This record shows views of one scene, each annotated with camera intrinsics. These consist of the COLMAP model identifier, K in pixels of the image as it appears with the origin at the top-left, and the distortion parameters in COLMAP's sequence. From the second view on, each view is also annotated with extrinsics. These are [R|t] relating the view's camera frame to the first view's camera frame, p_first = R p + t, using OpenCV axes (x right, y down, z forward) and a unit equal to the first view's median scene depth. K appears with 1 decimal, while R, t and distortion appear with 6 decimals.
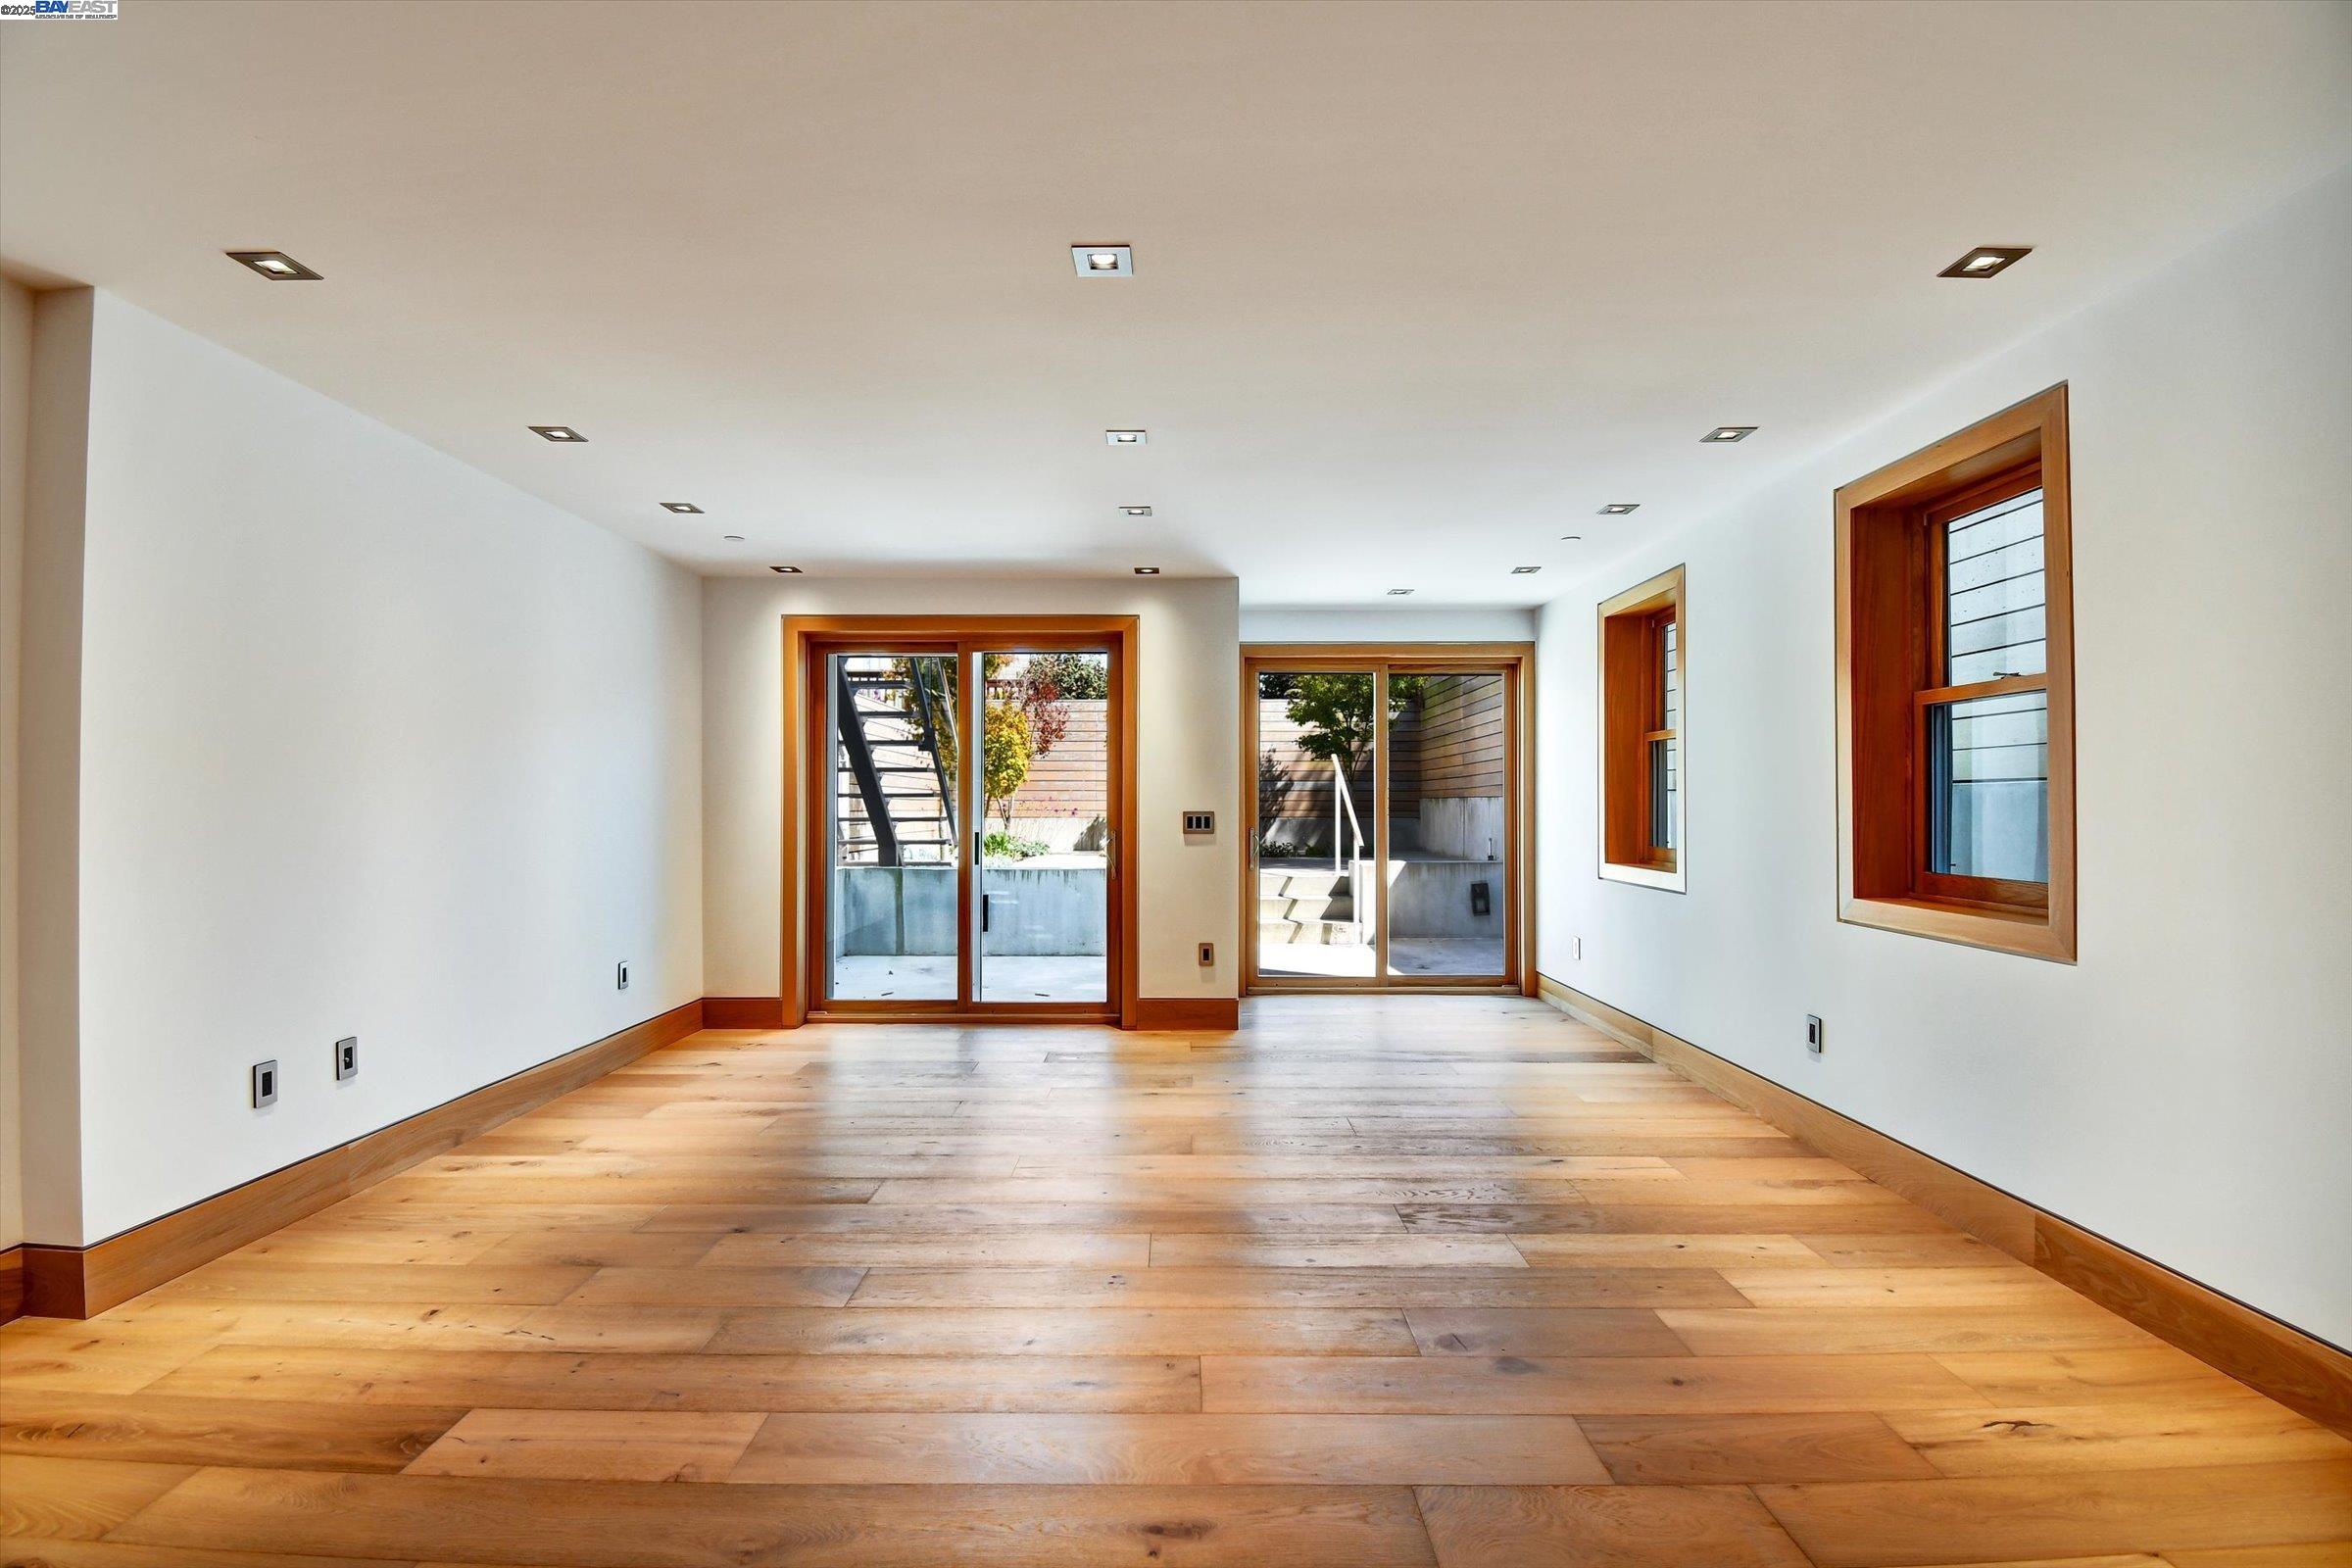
lens RADIAL K [[1074.2, 0, 1175.9], [0, 1074.2, 797.0], [0, 0, 1]] dist [0.028215, -0.035206]
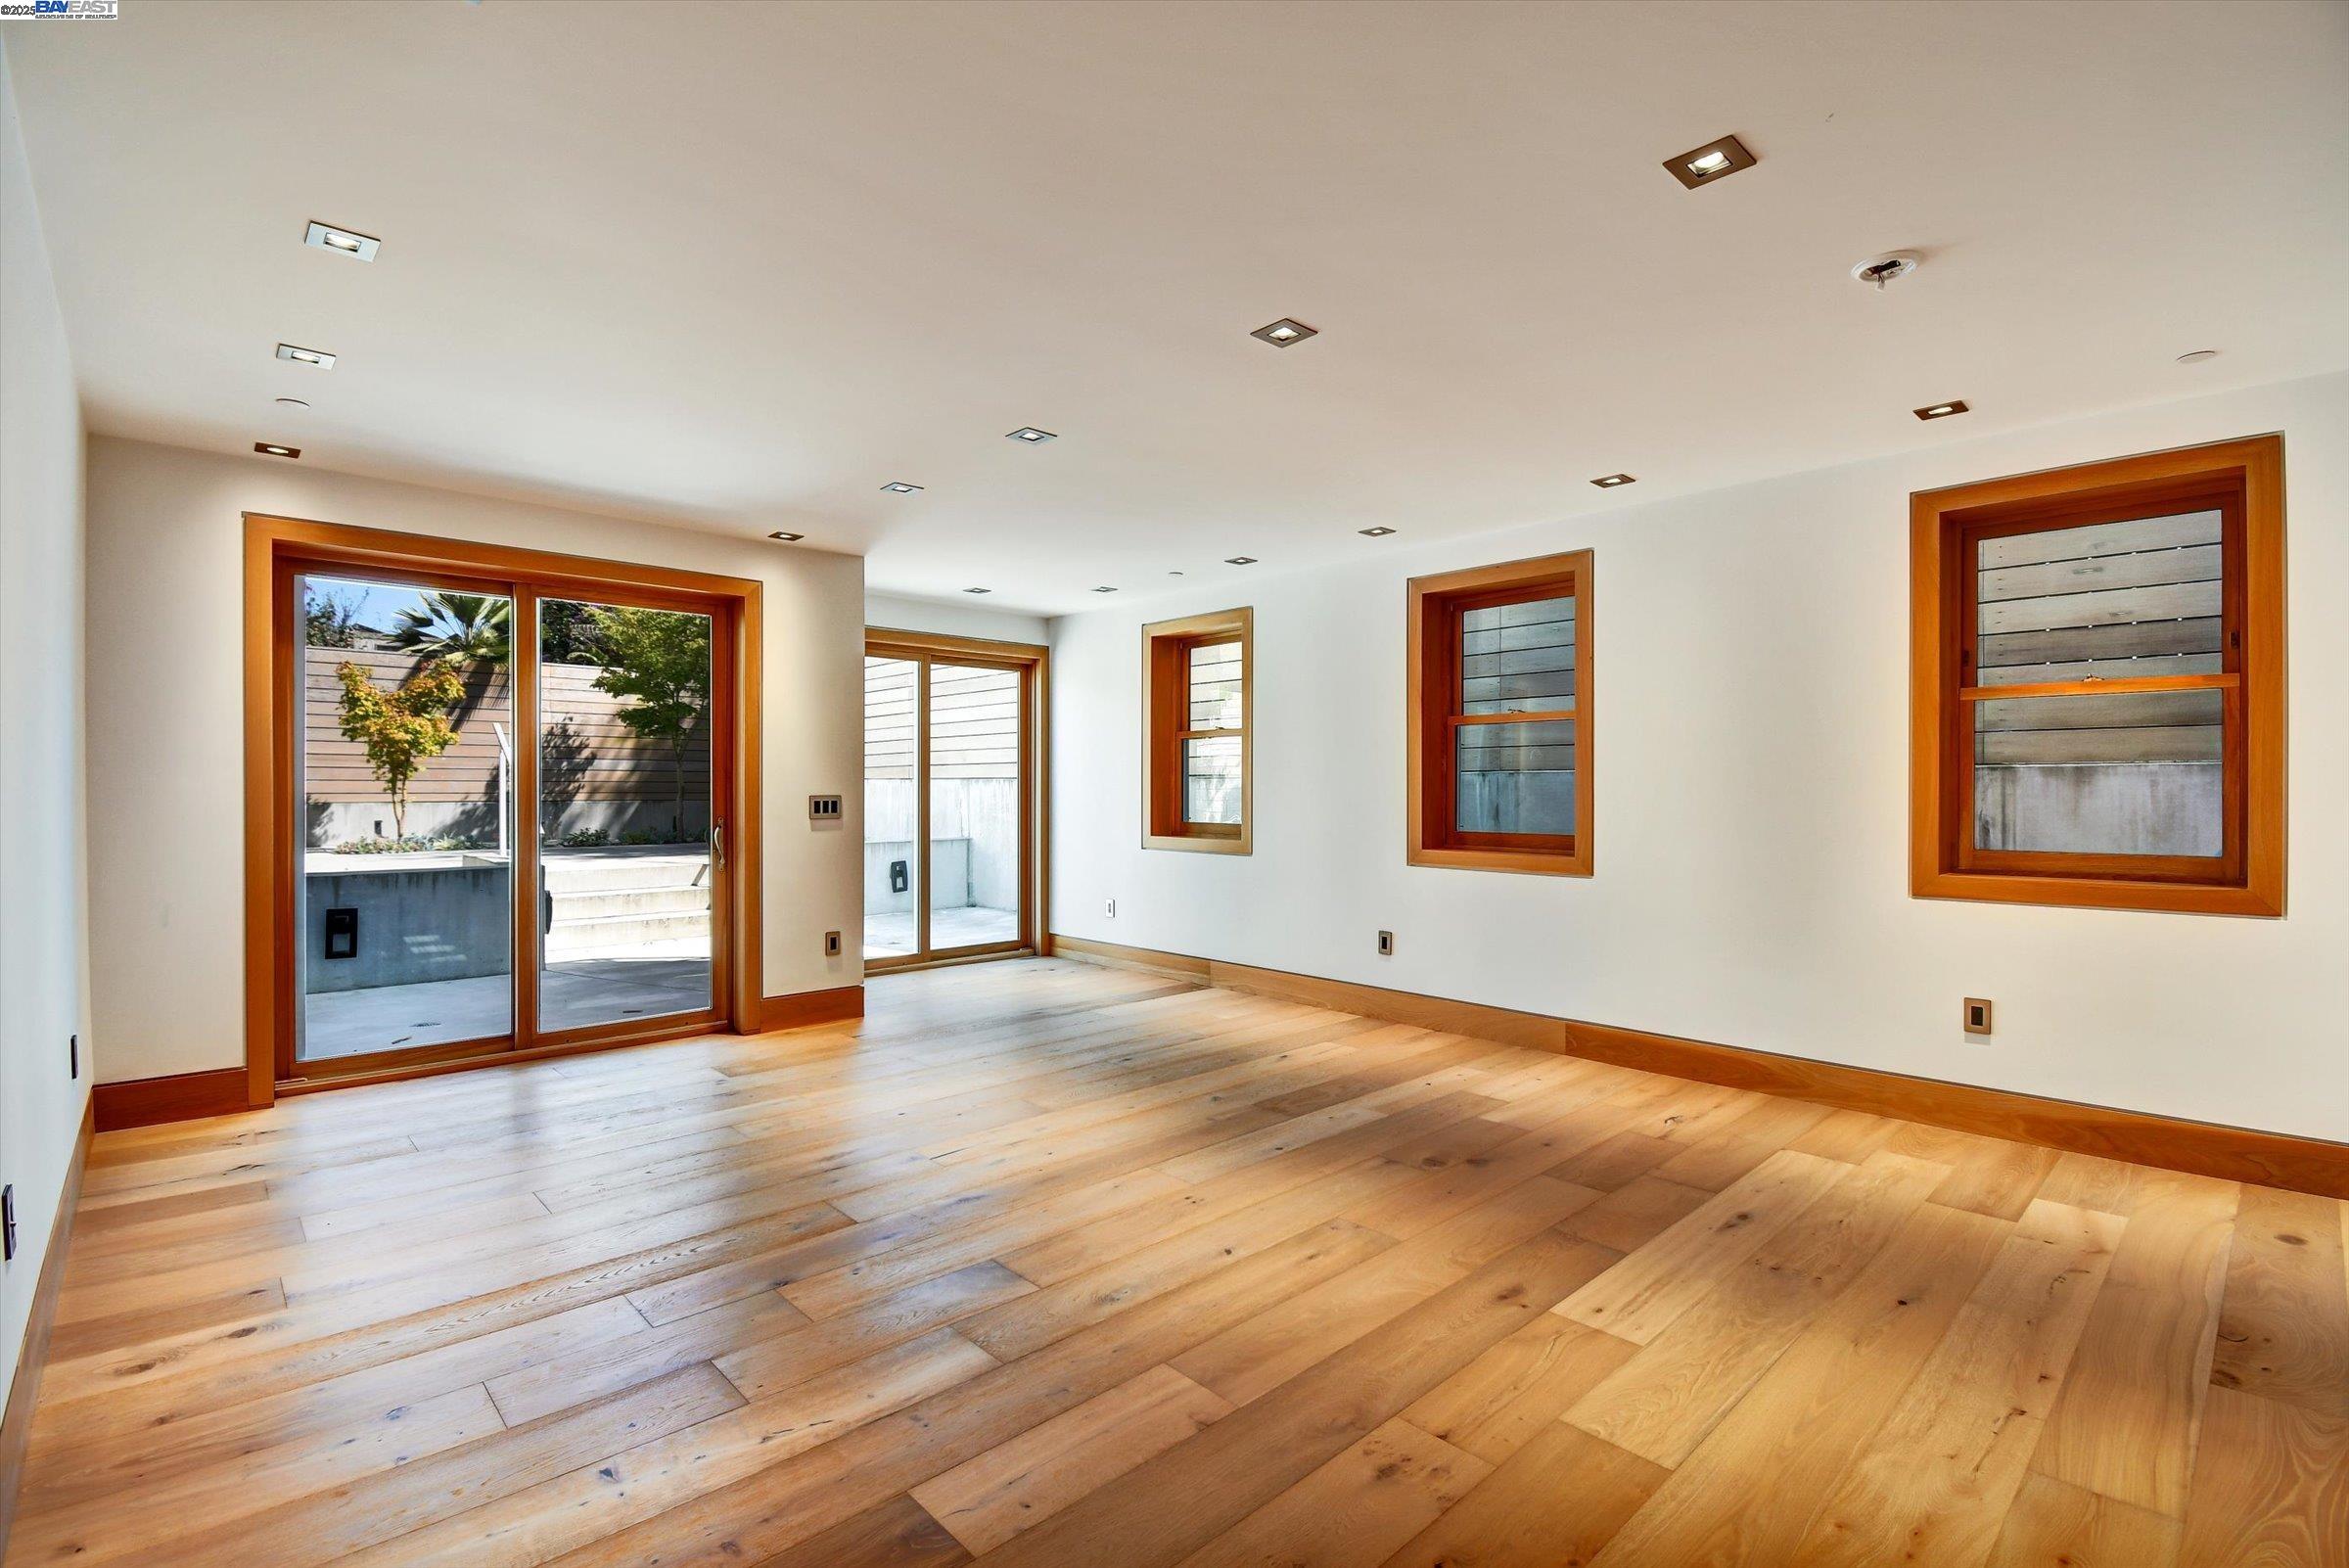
lens RADIAL K [[1075.4, 0, 1181.2], [0, 1075.4, 798.8], [0, 0, 1]] dist [0.003881, -0.008840]
pose [[0.716844, -0.006322, 0.697205, -0.651898], [-0.006687, 0.999851, 0.015942, -0.001390], [-0.697201, -0.016090, 0.716695, 0.141071]]
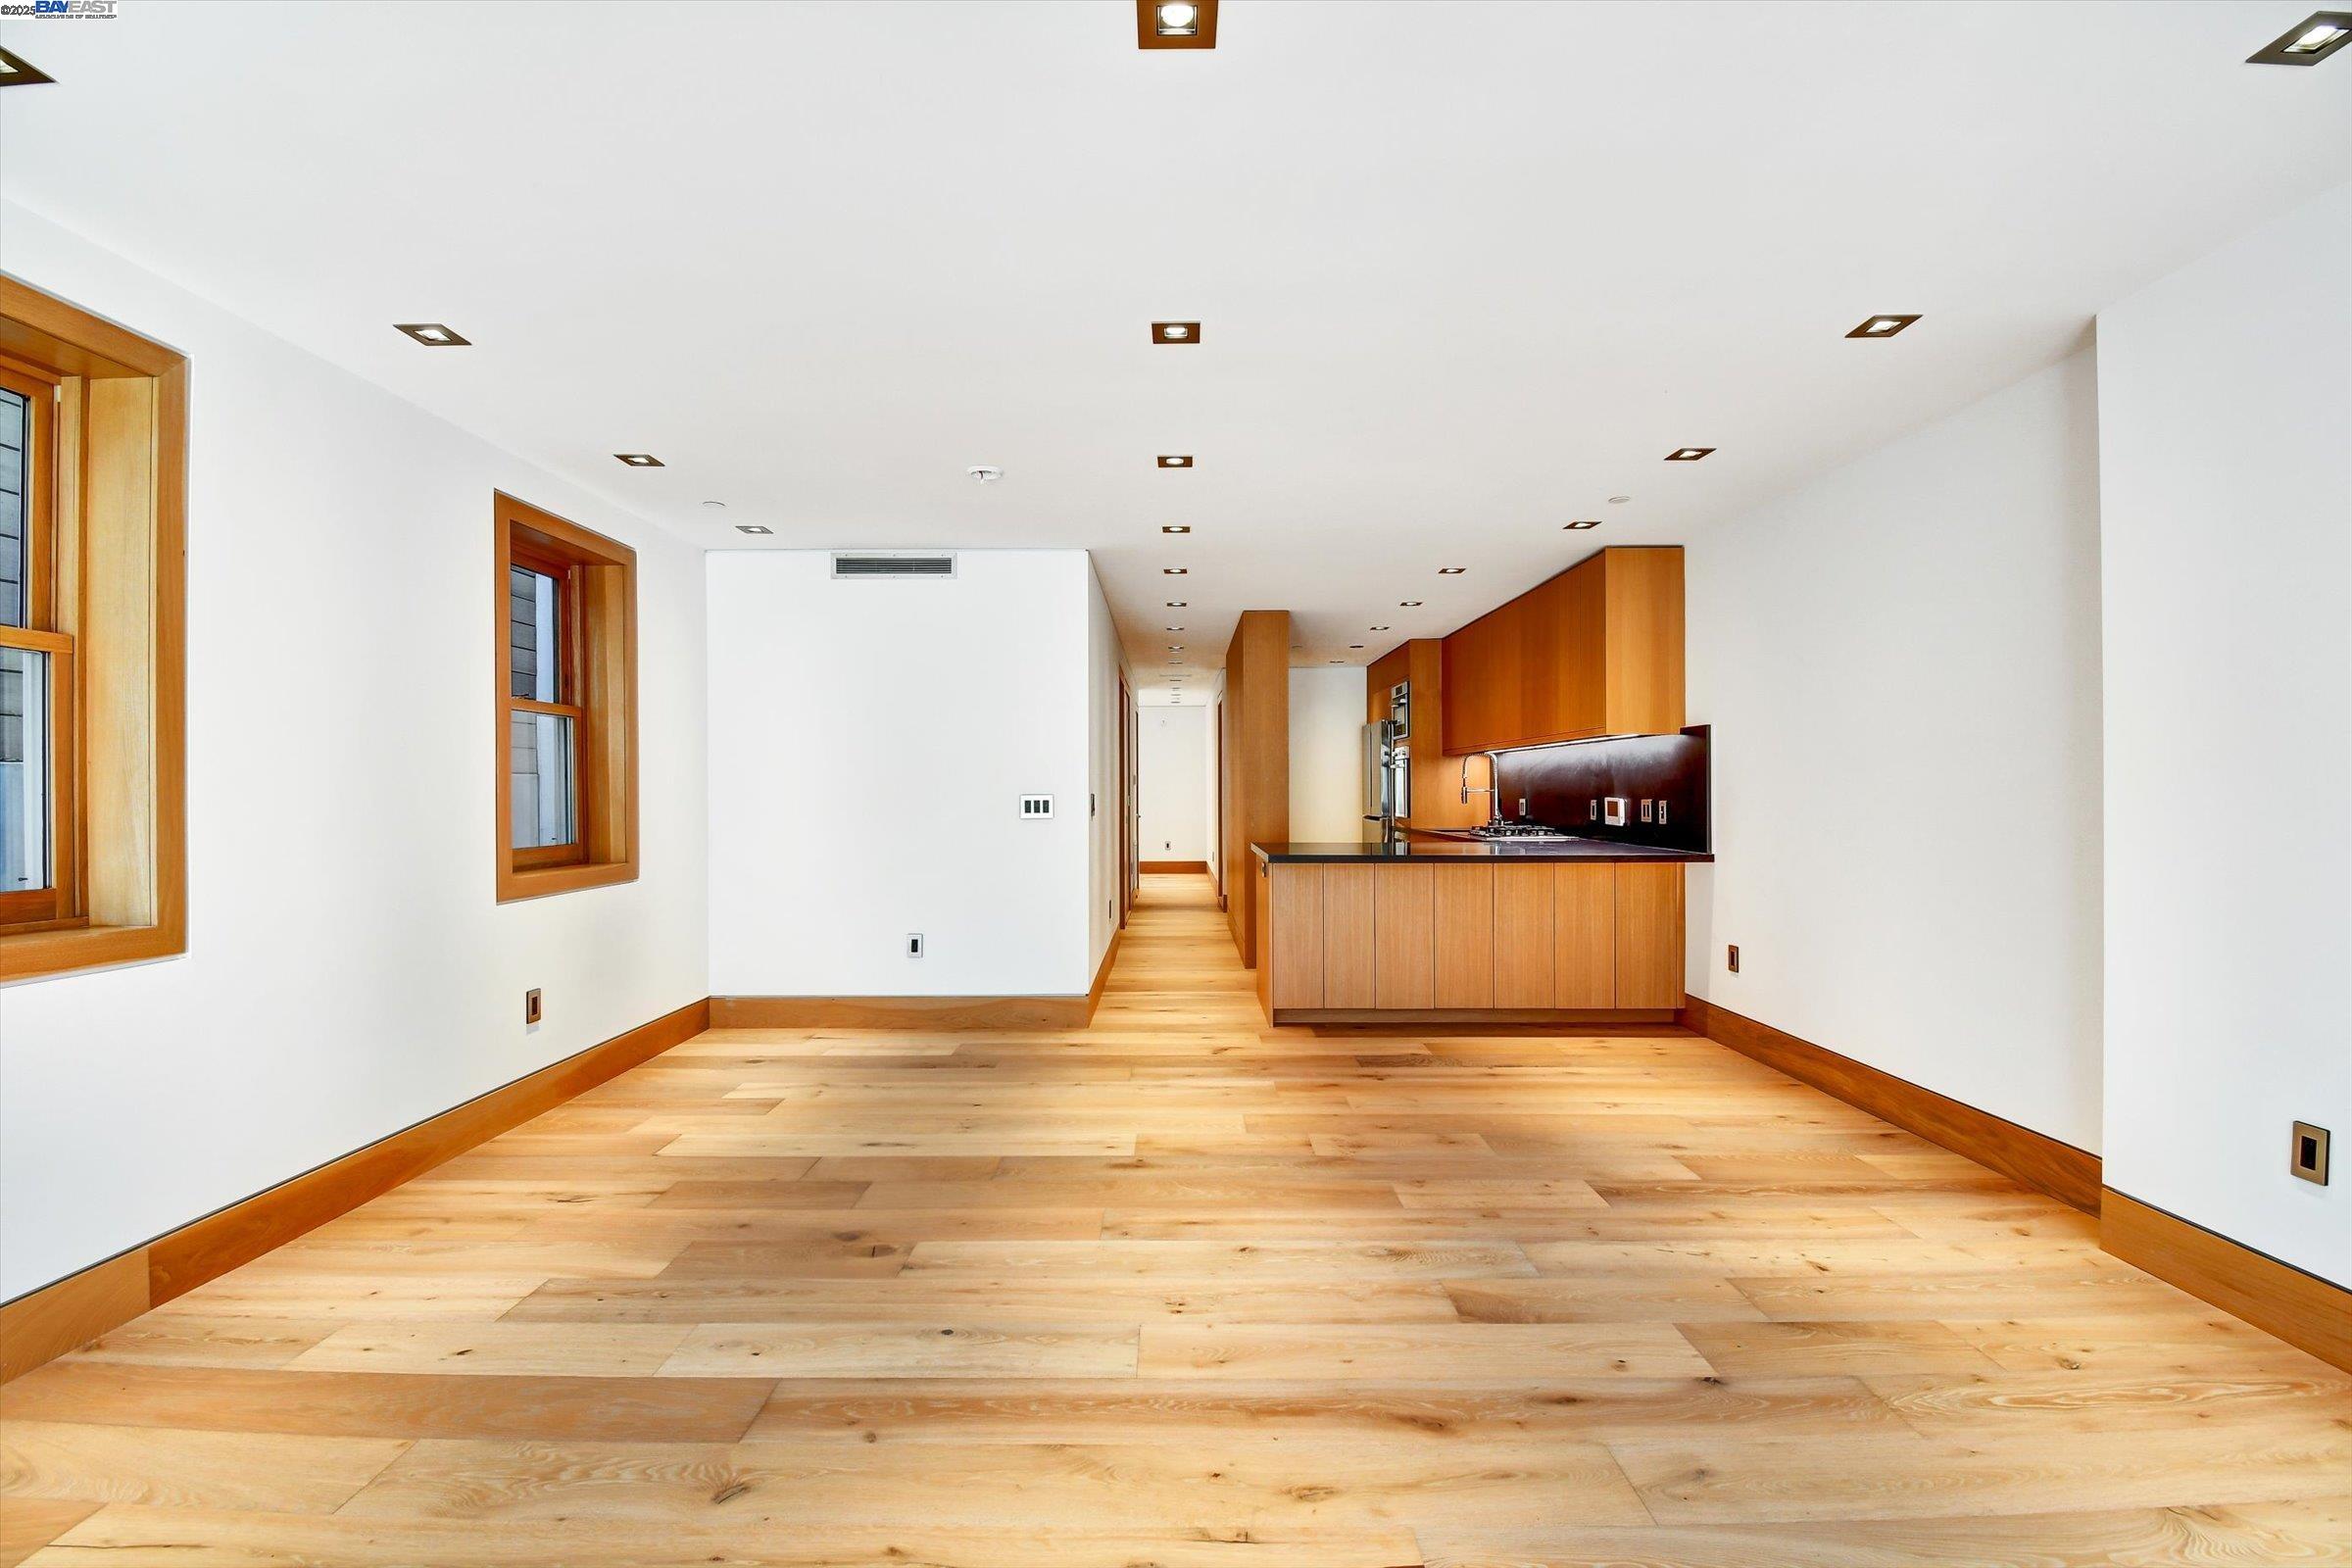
lens RADIAL K [[1041.4, 0, 1210.6], [0, 1041.4, 775.3], [0, 0, 1]] dist [0.001770, -0.007608]
pose [[-0.999392, 0.003388, -0.034697, -0.041969], [0.004263, 0.999674, -0.025185, 0.013804], [0.034601, -0.025318, -0.999080, 1.422904]]
